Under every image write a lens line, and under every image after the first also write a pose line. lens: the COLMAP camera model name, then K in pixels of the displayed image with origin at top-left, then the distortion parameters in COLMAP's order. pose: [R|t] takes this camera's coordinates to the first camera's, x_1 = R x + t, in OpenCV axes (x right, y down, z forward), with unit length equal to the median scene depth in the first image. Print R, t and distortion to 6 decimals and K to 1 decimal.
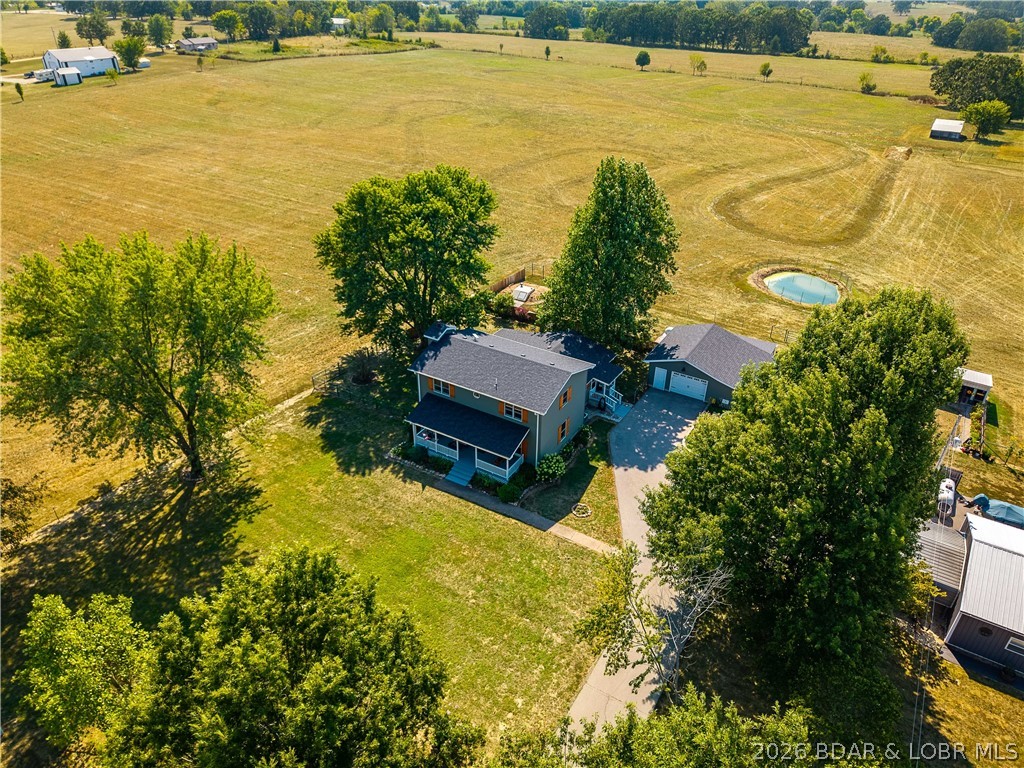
lens RADIAL K [[689.3, 0, 510.7], [0, 689.3, 383.4], [0, 0, 1]] dist [0.003198, 0.001527]
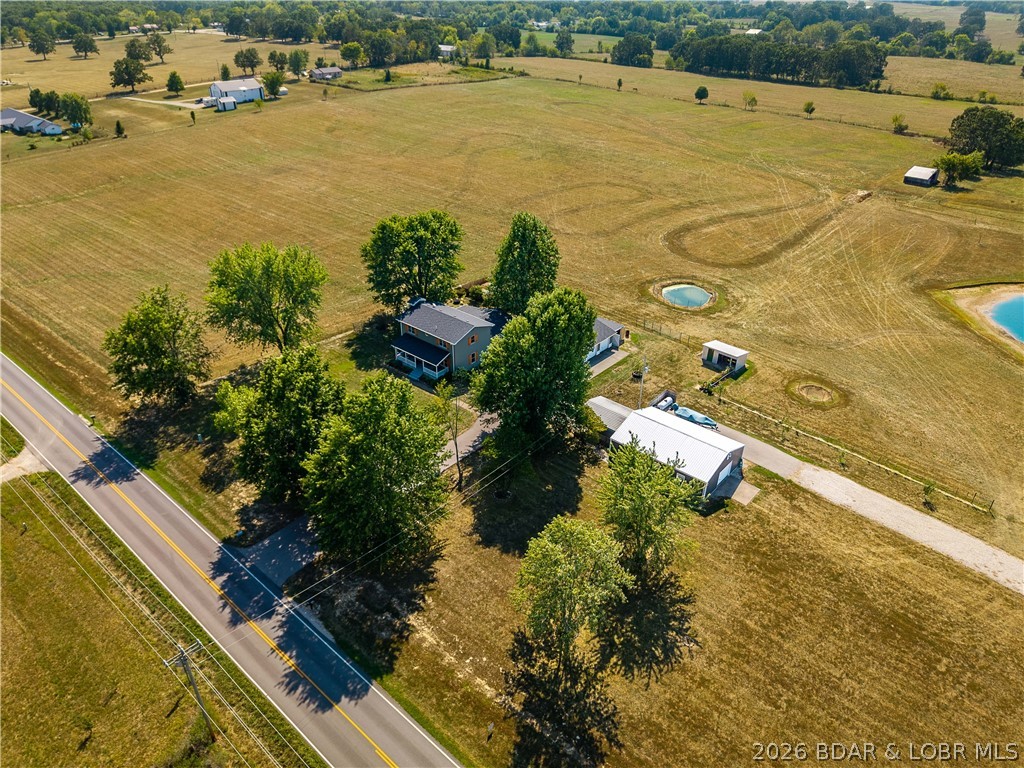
lens RADIAL K [[689.3, 0, 510.7], [0, 689.3, 383.4], [0, 0, 1]] dist [0.003198, 0.001527]
pose [[0.986868, 0.082227, -0.139031, 0.103240], [-0.082583, 0.996579, 0.003214, 0.028788], [0.138820, 0.008310, 0.990283, -0.195300]]
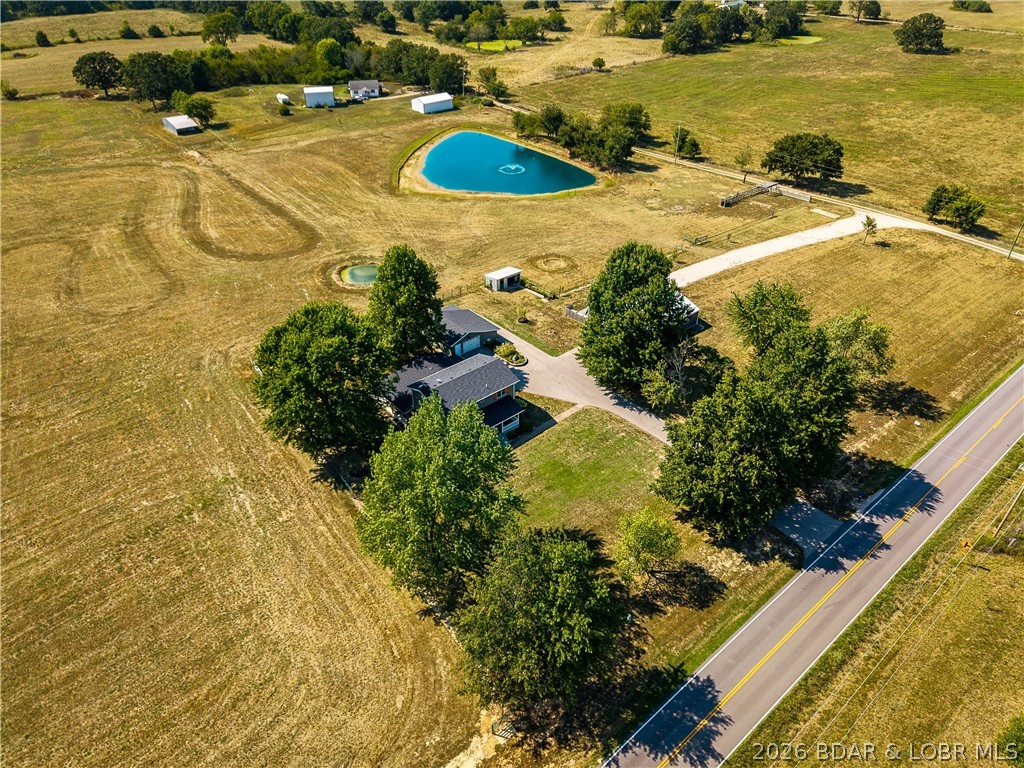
lens RADIAL K [[684.7, 0, 512.3], [0, 684.7, 388.3], [0, 0, 1]] dist [0.005975, 0.000792]
pose [[0.306929, -0.561330, 0.768573, -0.290257], [0.487112, 0.786415, 0.379833, -0.135420], [-0.817628, 0.257800, 0.514804, 0.014002]]
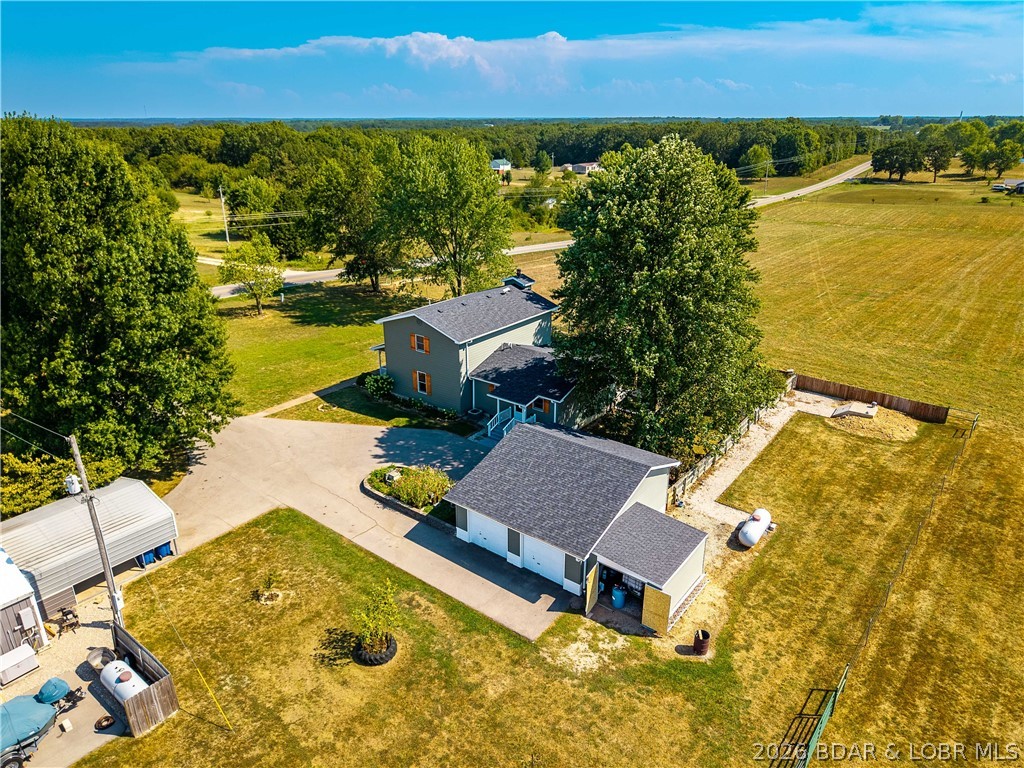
lens RADIAL K [[684.7, 0, 512.3], [0, 684.7, 388.3], [0, 0, 1]] dist [0.005975, 0.000792]
pose [[-0.107108, 0.351307, -0.930113, 0.216118], [-0.512701, 0.782006, 0.354407, -0.073703], [0.851860, 0.514830, 0.096357, 0.235681]]
